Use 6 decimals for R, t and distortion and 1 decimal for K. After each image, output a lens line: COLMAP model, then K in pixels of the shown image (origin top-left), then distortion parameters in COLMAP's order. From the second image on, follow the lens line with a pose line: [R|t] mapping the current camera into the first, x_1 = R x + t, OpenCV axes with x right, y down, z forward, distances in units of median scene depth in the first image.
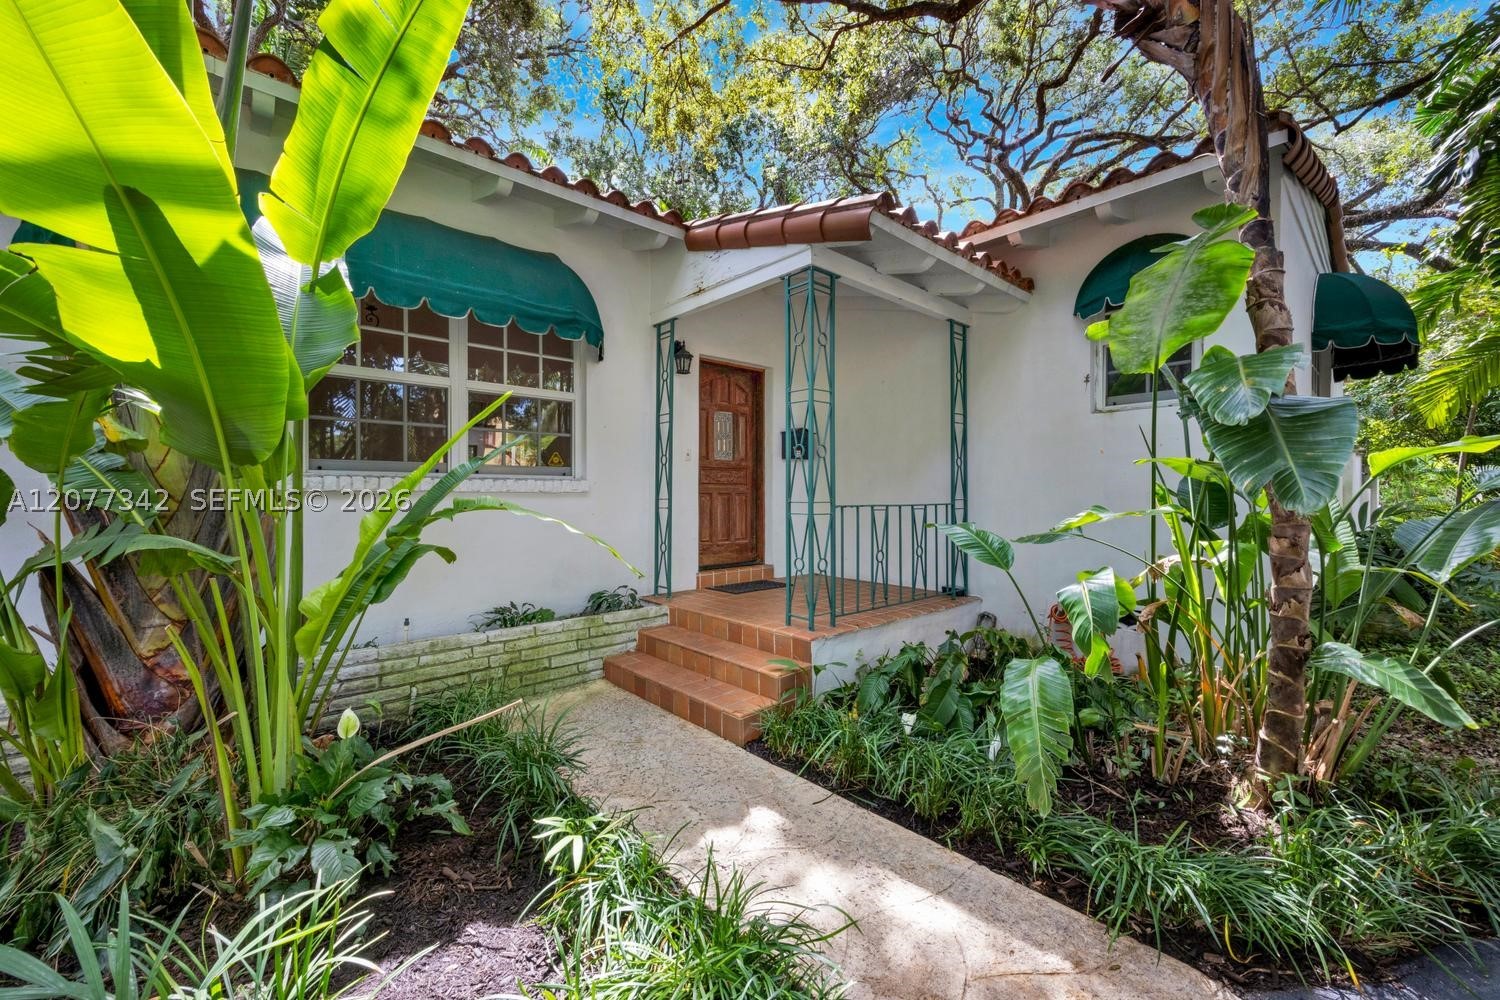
lens RADIAL K [[578.1, 0, 751.9], [0, 578.1, 501.4], [0, 0, 1]] dist [0.010365, -0.000301]
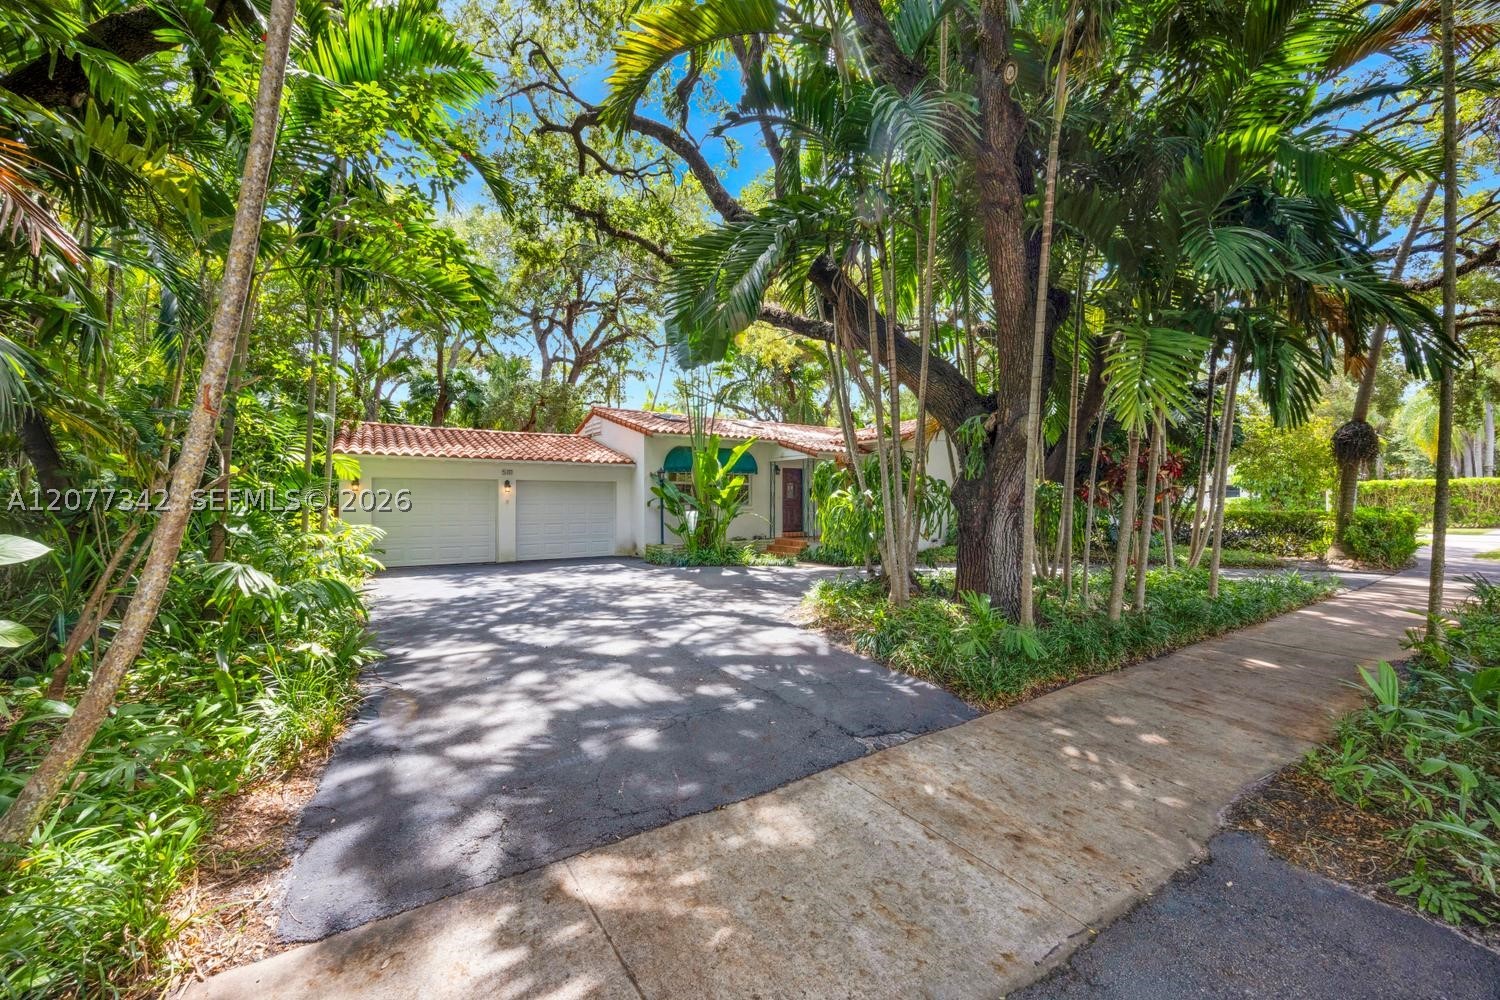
lens RADIAL K [[578.1, 0, 745.0], [0, 578.1, 500.5], [0, 0, 1]] dist [0.010365, -0.000301]
pose [[0.987487, -0.007562, -0.157516, 0.239731], [0.004827, 0.999831, -0.017735, -0.004507], [0.157624, 0.016753, 0.987357, -2.533391]]
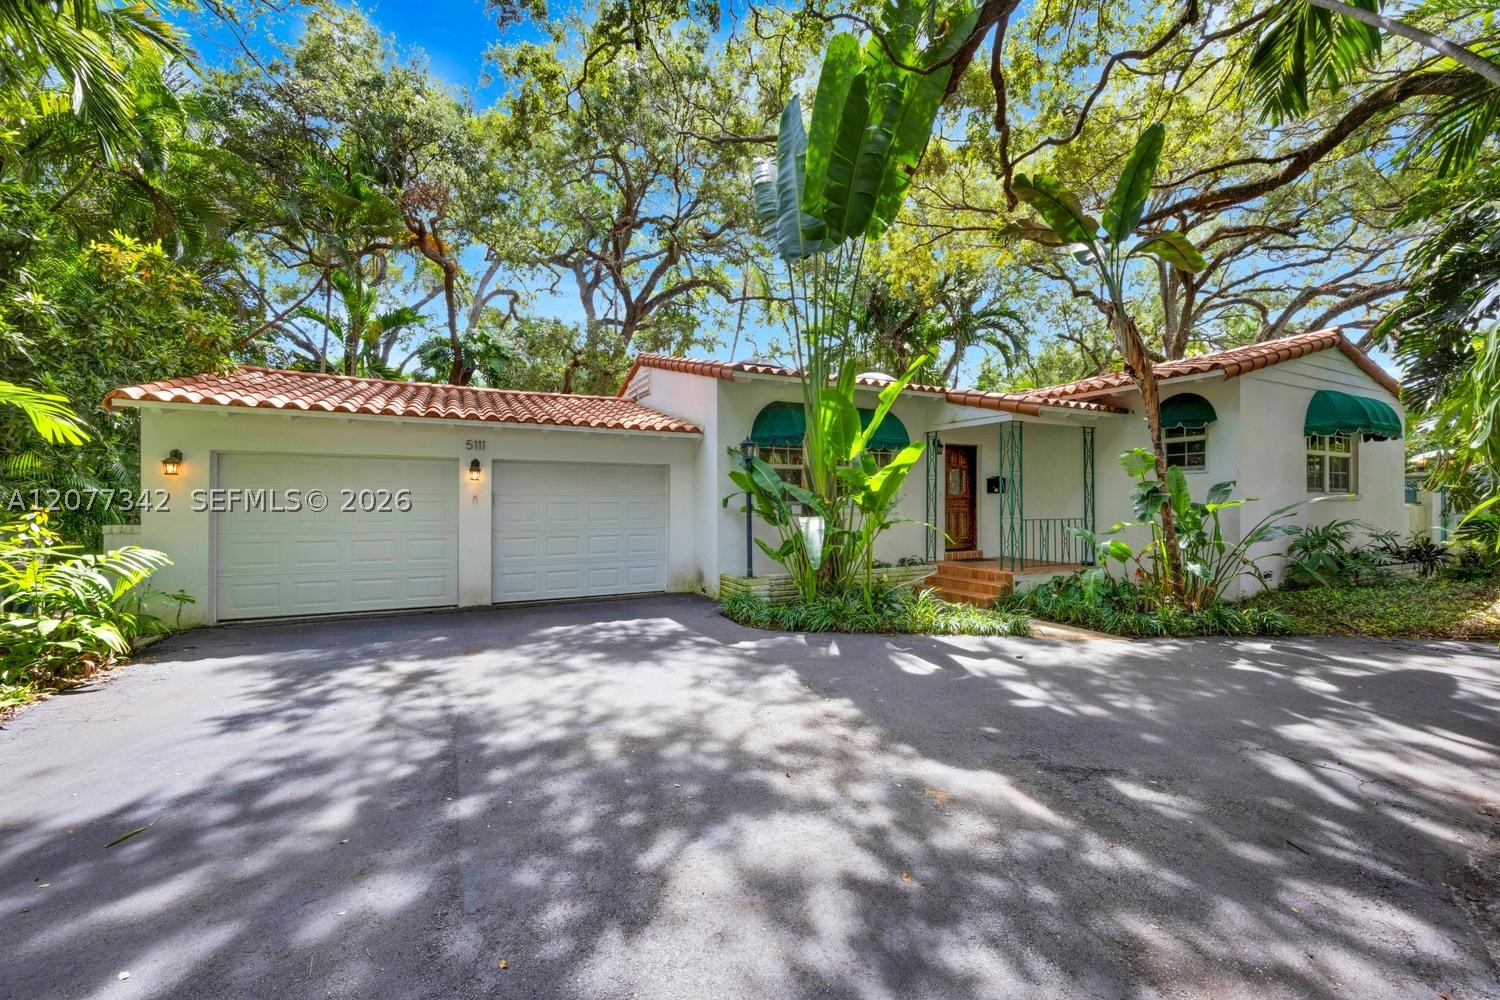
lens RADIAL K [[578.1, 0, 747.1], [0, 578.1, 504.1], [0, 0, 1]] dist [0.010365, -0.000301]
pose [[0.963939, -0.001334, -0.266121, -0.235872], [-0.001740, 0.999934, -0.011315, -0.020411], [0.266119, 0.011370, 0.963873, -1.200087]]
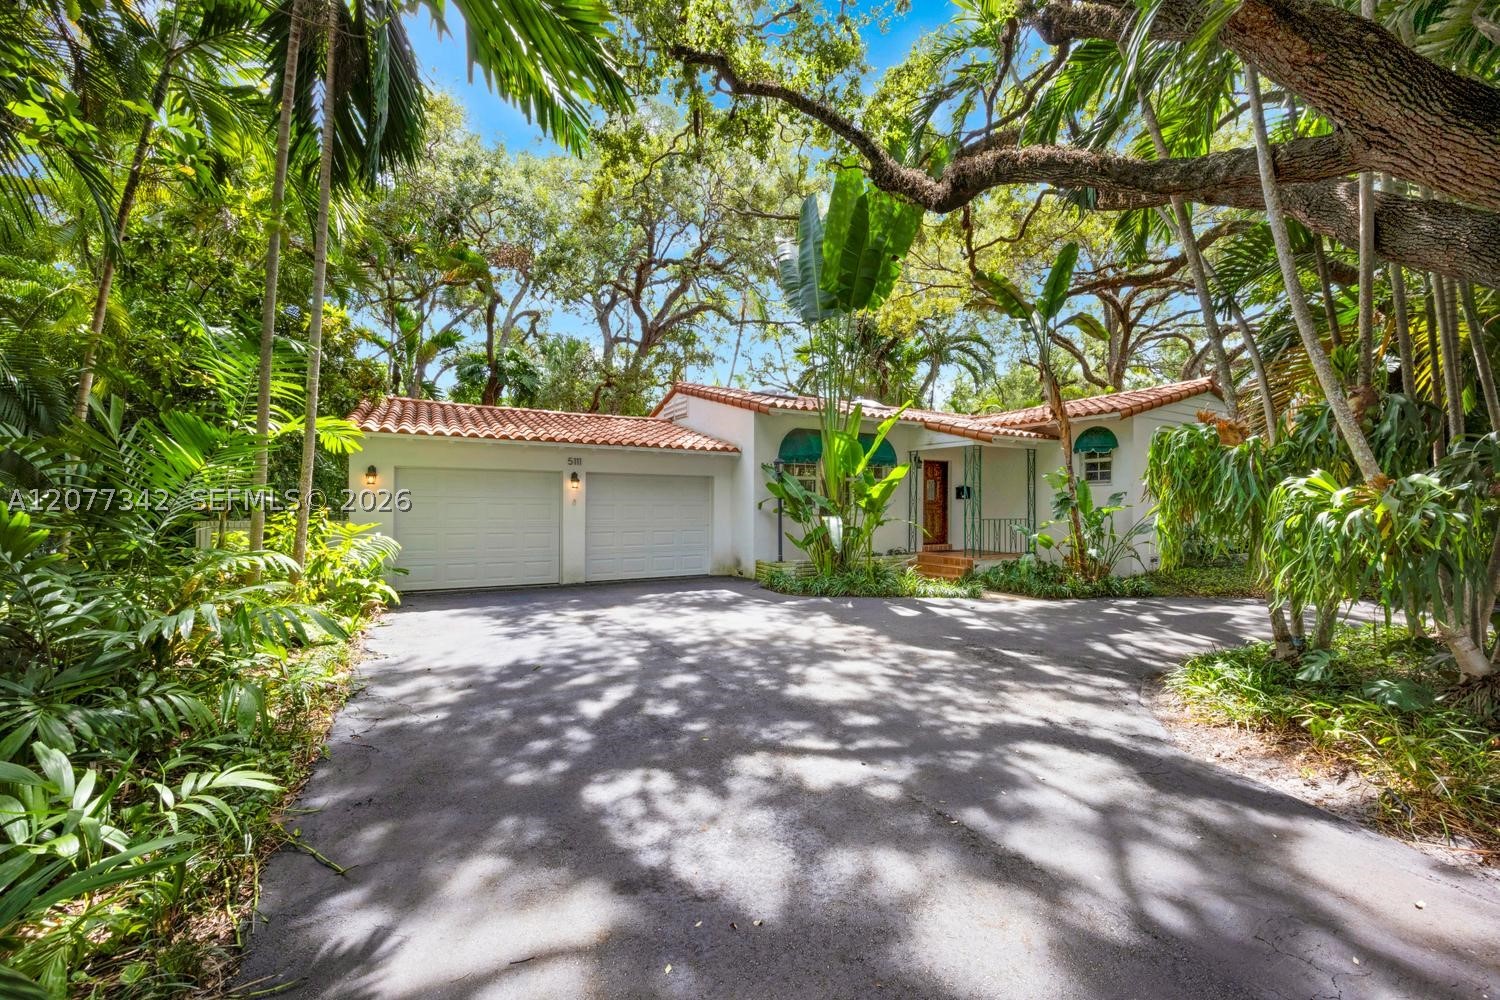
lens RADIAL K [[578.1, 0, 752.9], [0, 578.1, 513.8], [0, 0, 1]] dist [0.010365, -0.000301]
pose [[0.975759, 0.005069, -0.218789, -0.287014], [-0.004982, 0.999987, 0.000949, -0.014243], [0.218791, 0.000164, 0.975772, -1.793728]]
